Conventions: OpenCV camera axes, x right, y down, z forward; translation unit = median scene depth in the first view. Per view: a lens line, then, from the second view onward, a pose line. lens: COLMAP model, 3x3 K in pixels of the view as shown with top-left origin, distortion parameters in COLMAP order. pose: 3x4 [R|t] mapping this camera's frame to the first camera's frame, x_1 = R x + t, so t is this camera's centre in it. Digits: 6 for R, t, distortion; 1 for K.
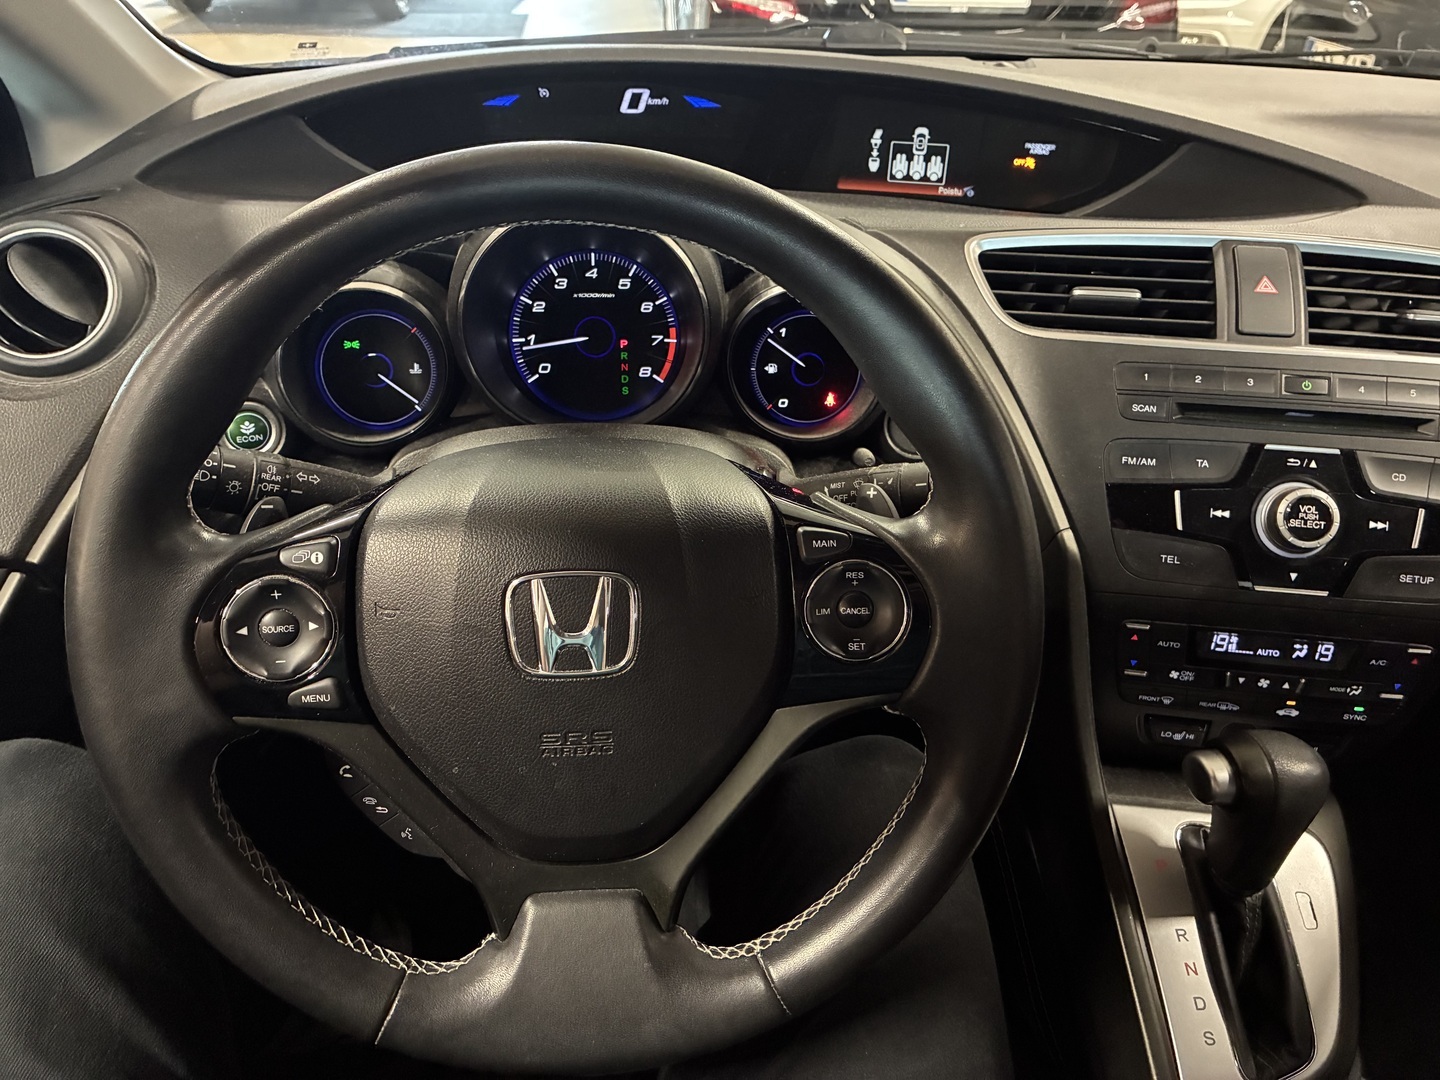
lens RADIAL K [[1094.8, 0, 710.7], [0, 1094.8, 534.4], [0, 0, 1]] dist [0.047686, -0.061848]
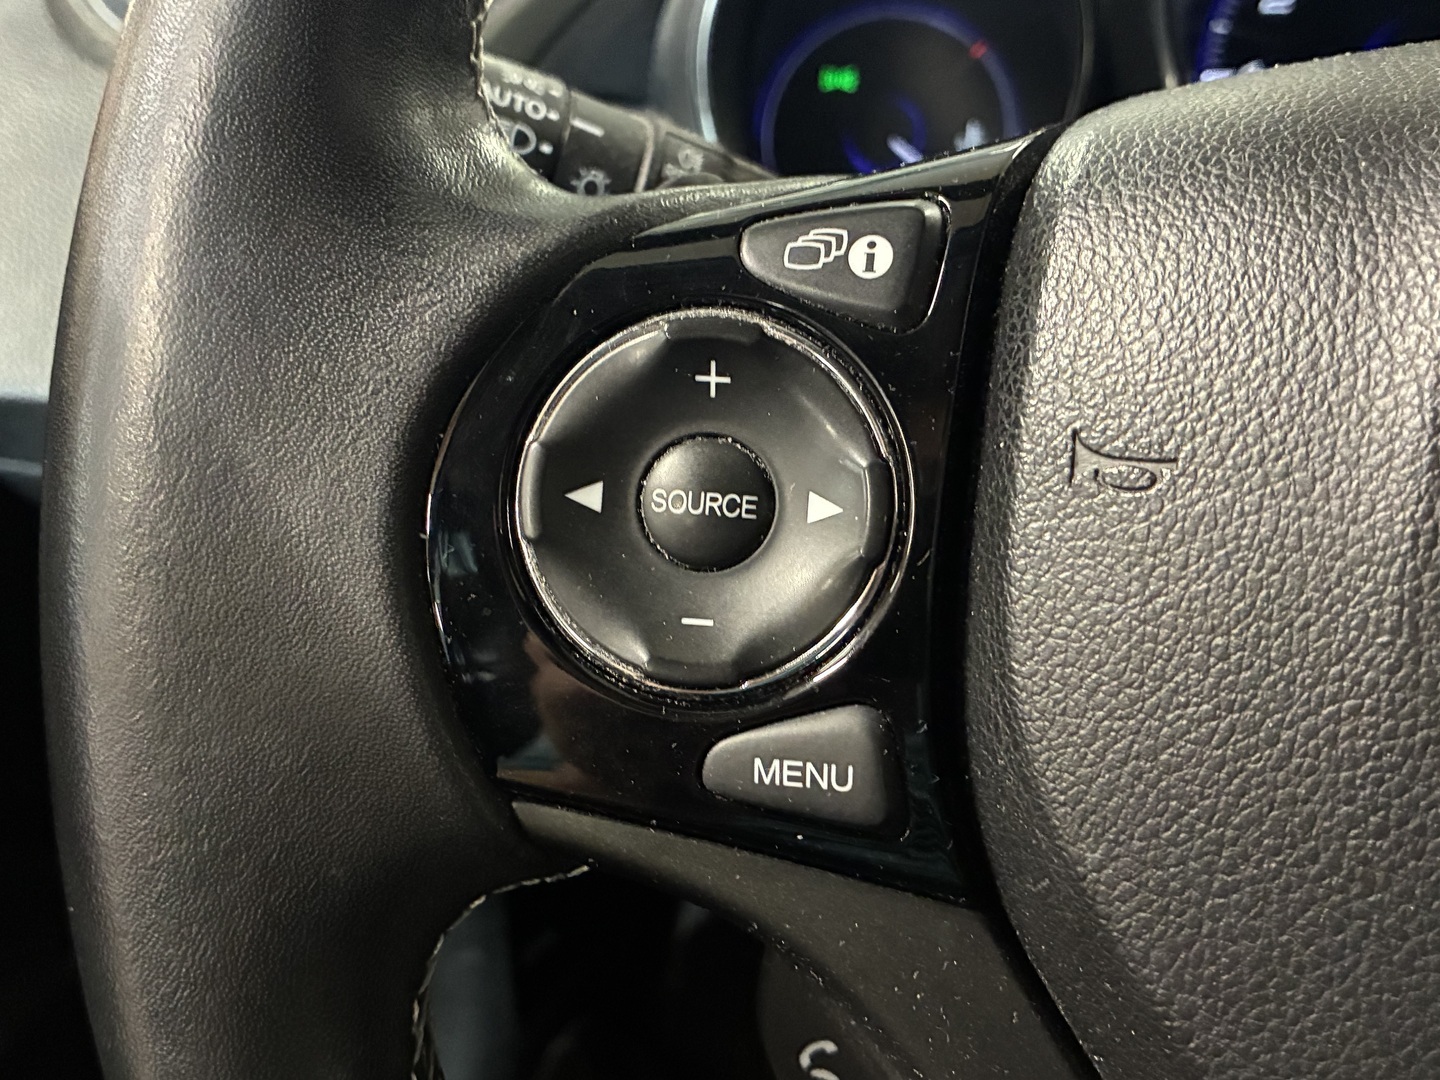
lens RADIAL K [[1532.9, 0, 720.0], [0, 1532.9, 540.0], [0, 0, 1]] dist [-0.000551, -0.002846]
pose [[0.956381, 0.091039, -0.277573, -0.245860], [-0.123512, 0.987107, -0.101809, 0.116891], [0.264726, 0.131652, 0.955295, 0.555053]]
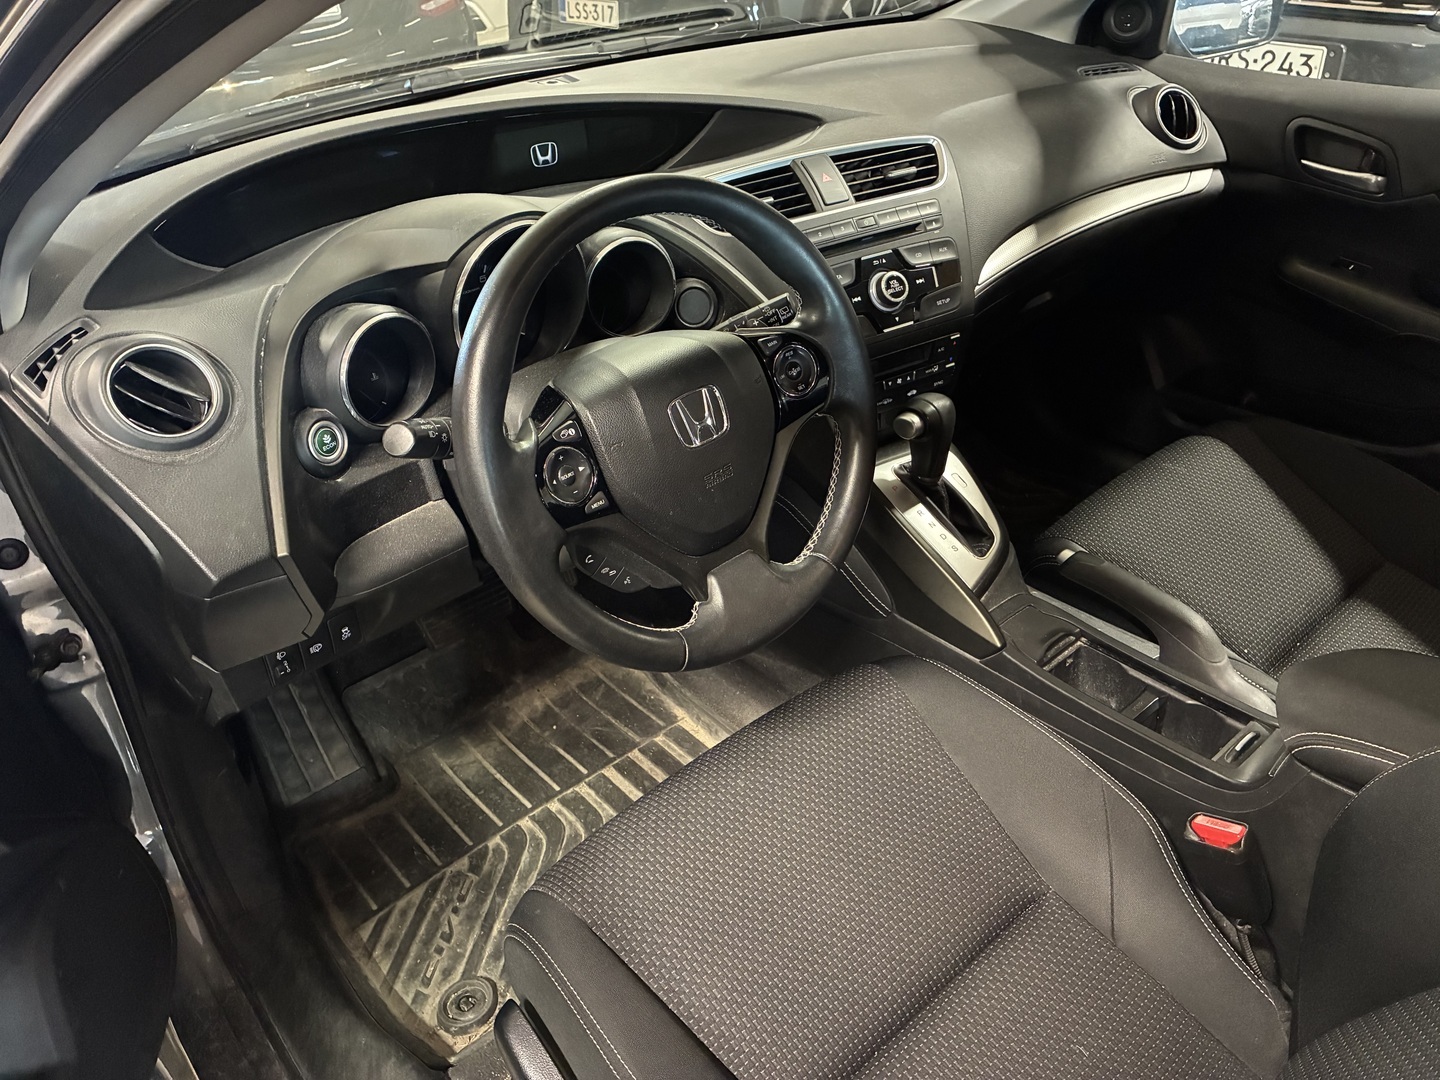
lens RADIAL K [[1094.8, 0, 710.7], [0, 1094.8, 534.4], [0, 0, 1]] dist [0.047686, -0.061848]
pose [[0.795014, -0.383805, 0.469730, -0.958908], [0.374229, 0.919779, 0.118151, 0.044310], [-0.477395, 0.081855, 0.874868, -0.605988]]
